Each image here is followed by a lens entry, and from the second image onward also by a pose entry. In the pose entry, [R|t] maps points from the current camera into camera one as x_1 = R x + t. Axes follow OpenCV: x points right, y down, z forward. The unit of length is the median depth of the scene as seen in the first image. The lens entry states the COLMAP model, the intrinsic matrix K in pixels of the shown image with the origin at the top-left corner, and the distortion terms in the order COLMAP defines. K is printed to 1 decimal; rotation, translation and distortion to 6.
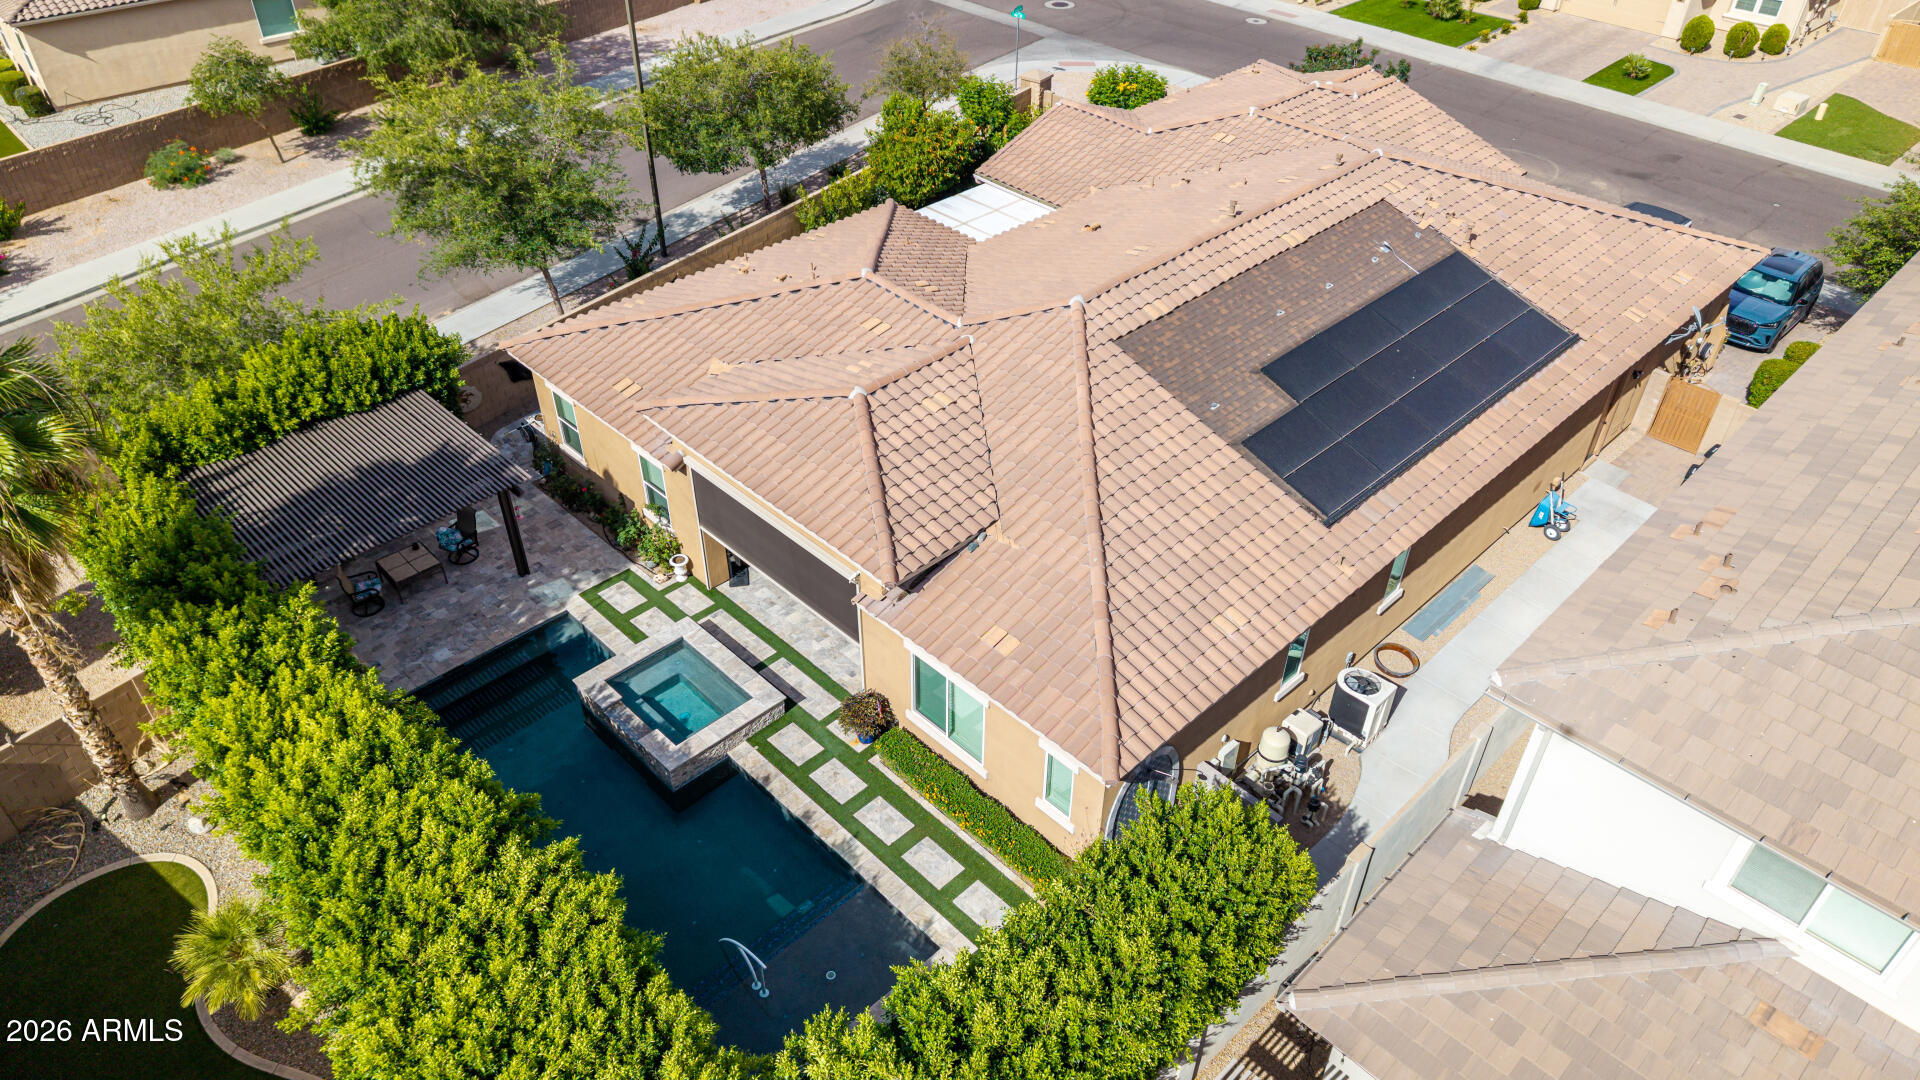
lens RADIAL K [[1267.9, 0, 960.0], [0, 1267.9, 540.0], [0, 0, 1]] dist [0.076884, -0.098929]
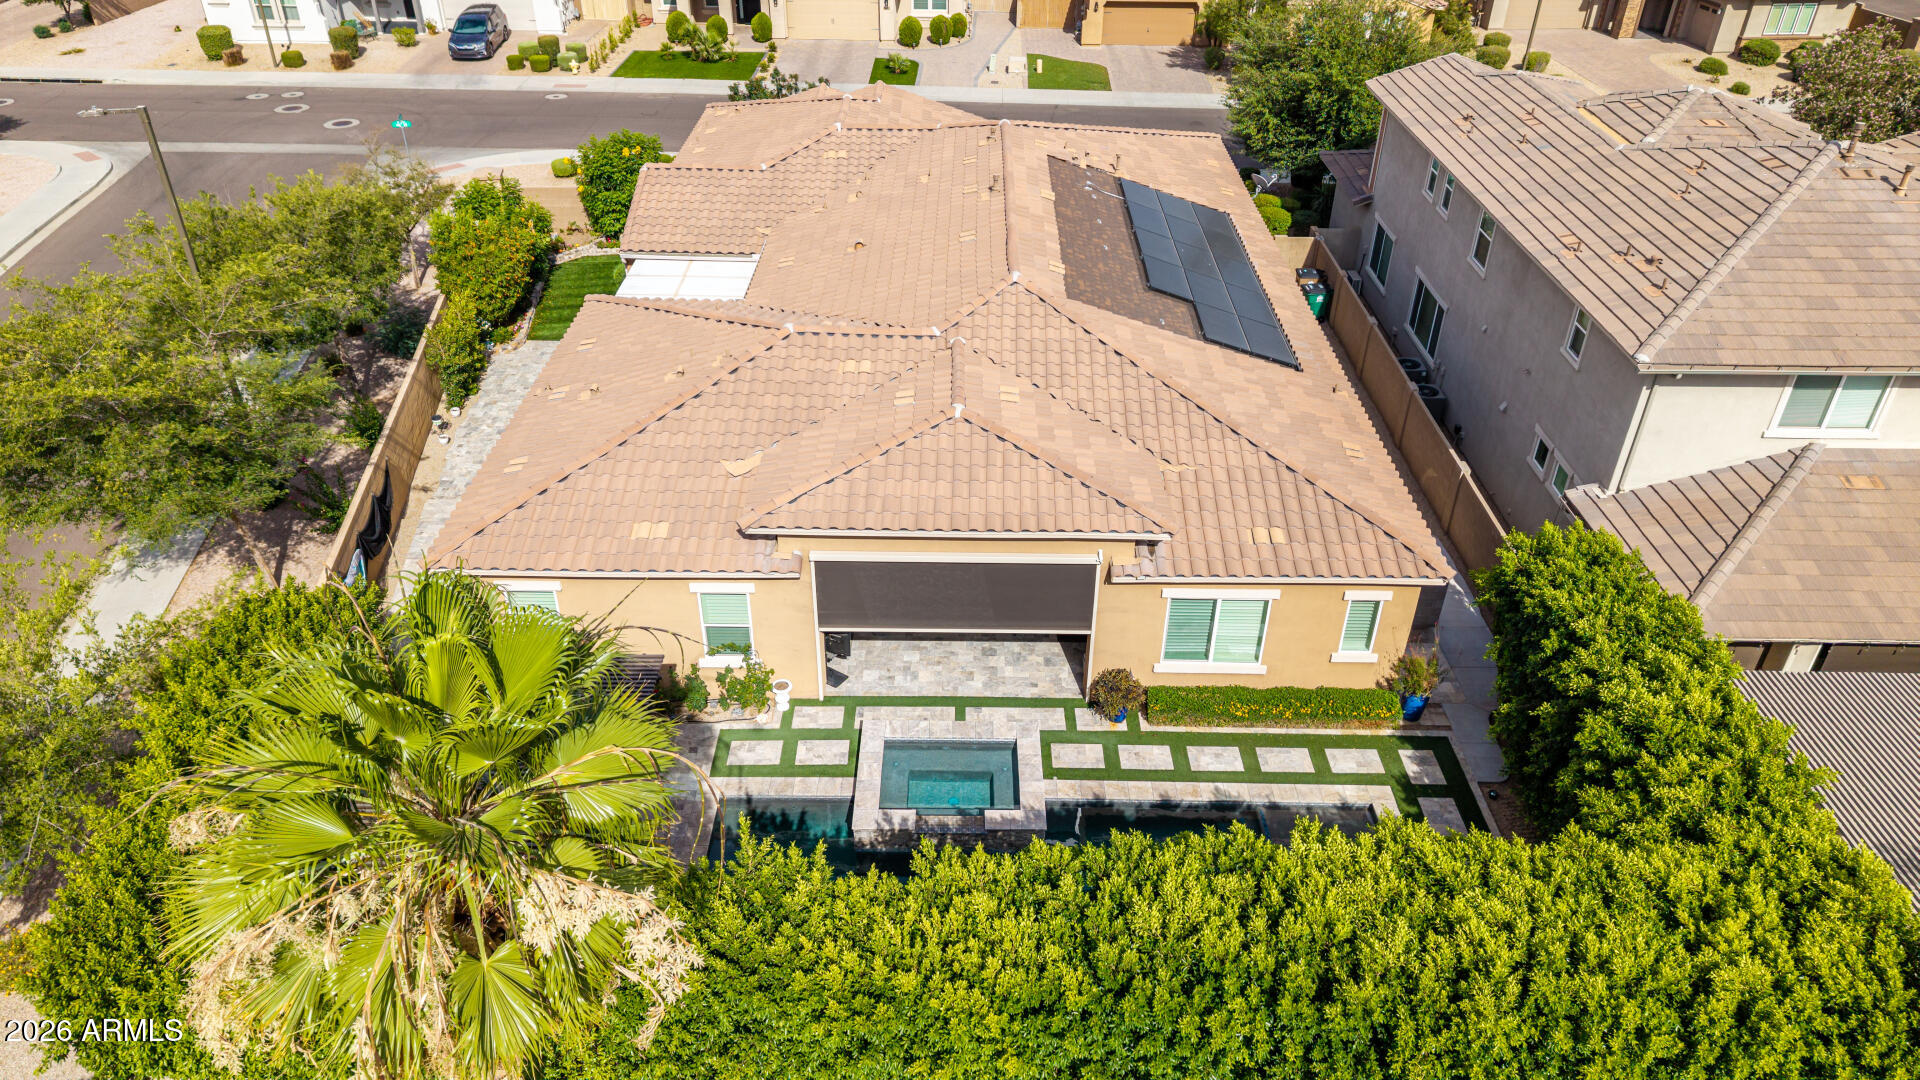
lens RADIAL K [[1267.9, 0, 960.0], [0, 1267.9, 540.0], [0, 0, 1]] dist [0.076884, -0.098929]
pose [[0.707225, -0.398173, 0.584201, -0.679728], [0.436620, 0.895896, 0.082049, -0.104076], [-0.556054, 0.197047, 0.807451, 0.227932]]
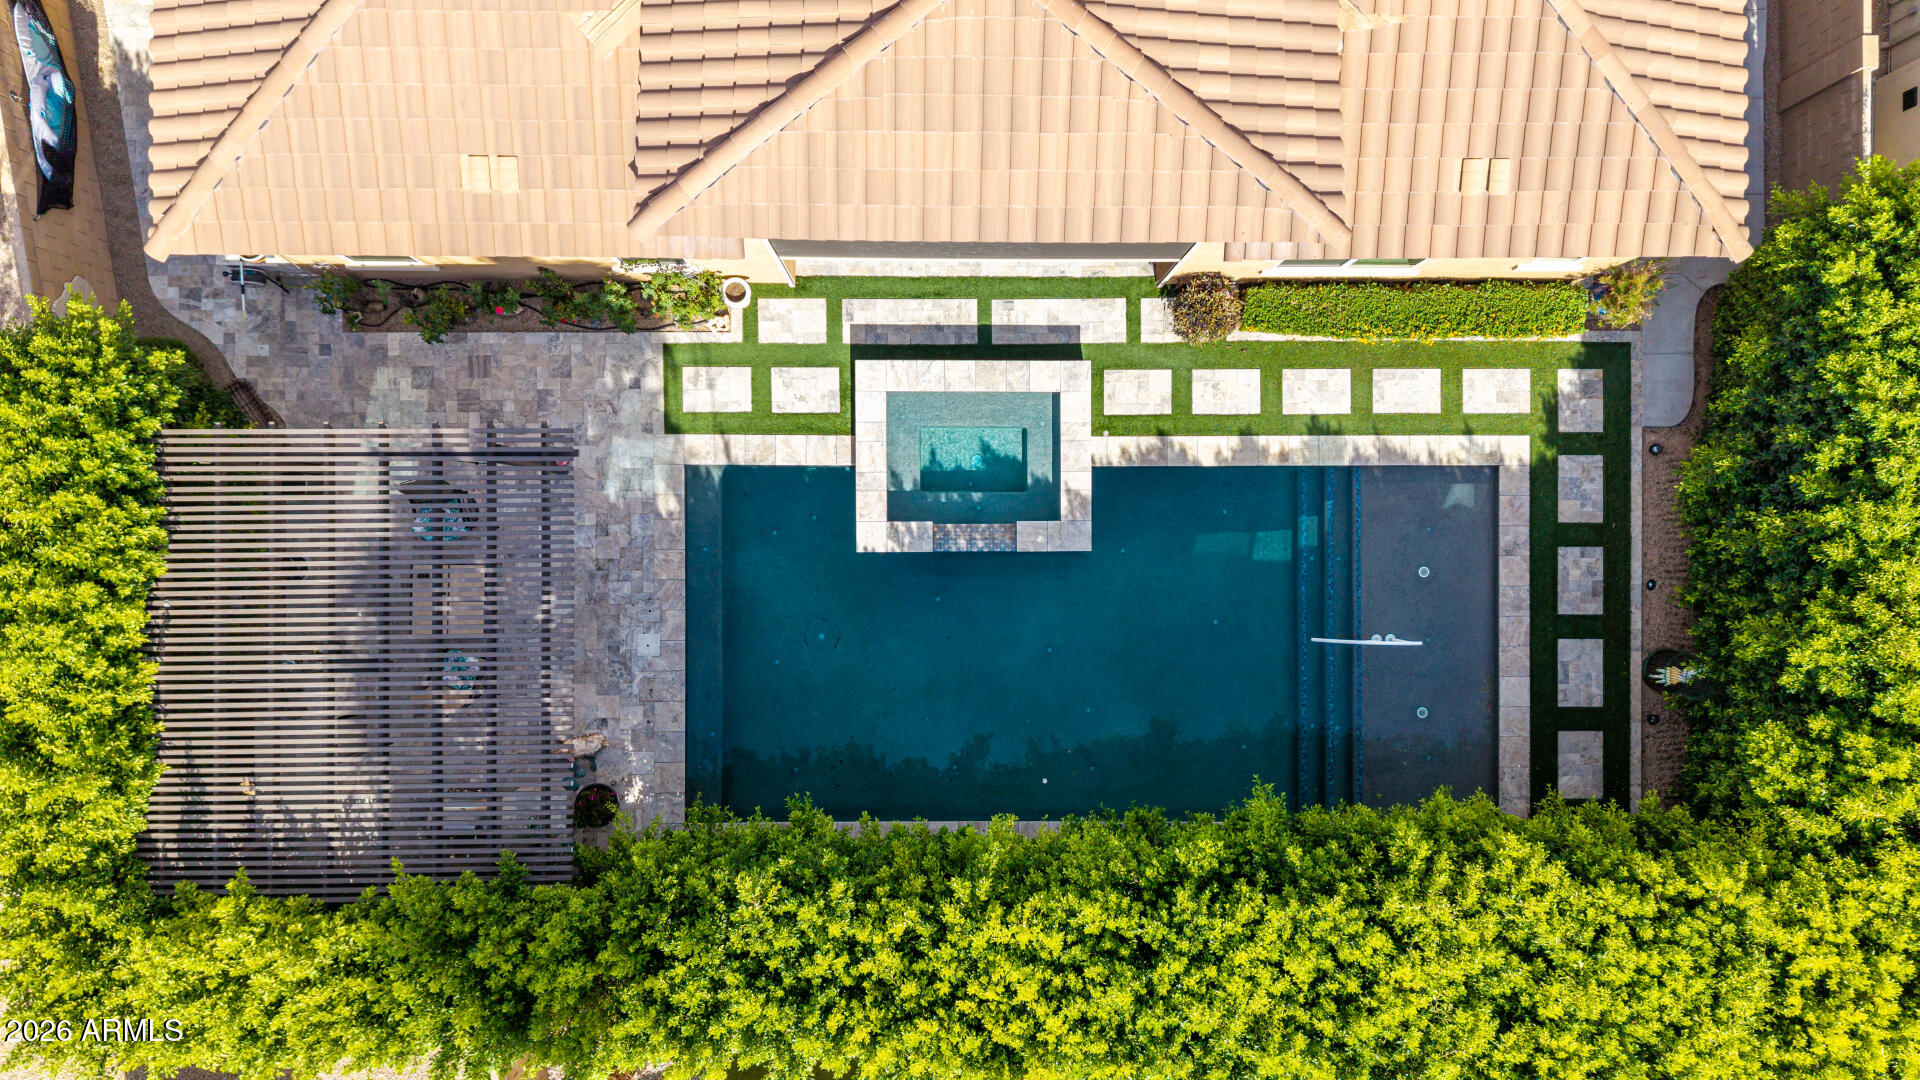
lens RADIAL K [[1263.4, 0, 960.0], [0, 1263.4, 540.0], [0, 0, 1]] dist [0.125747, -0.236034]
pose [[0.699370, -0.714741, 0.005162, -0.262883], [0.430876, 0.427349, 0.794807, -0.430476], [-0.570288, -0.553640, 0.606840, 0.546804]]
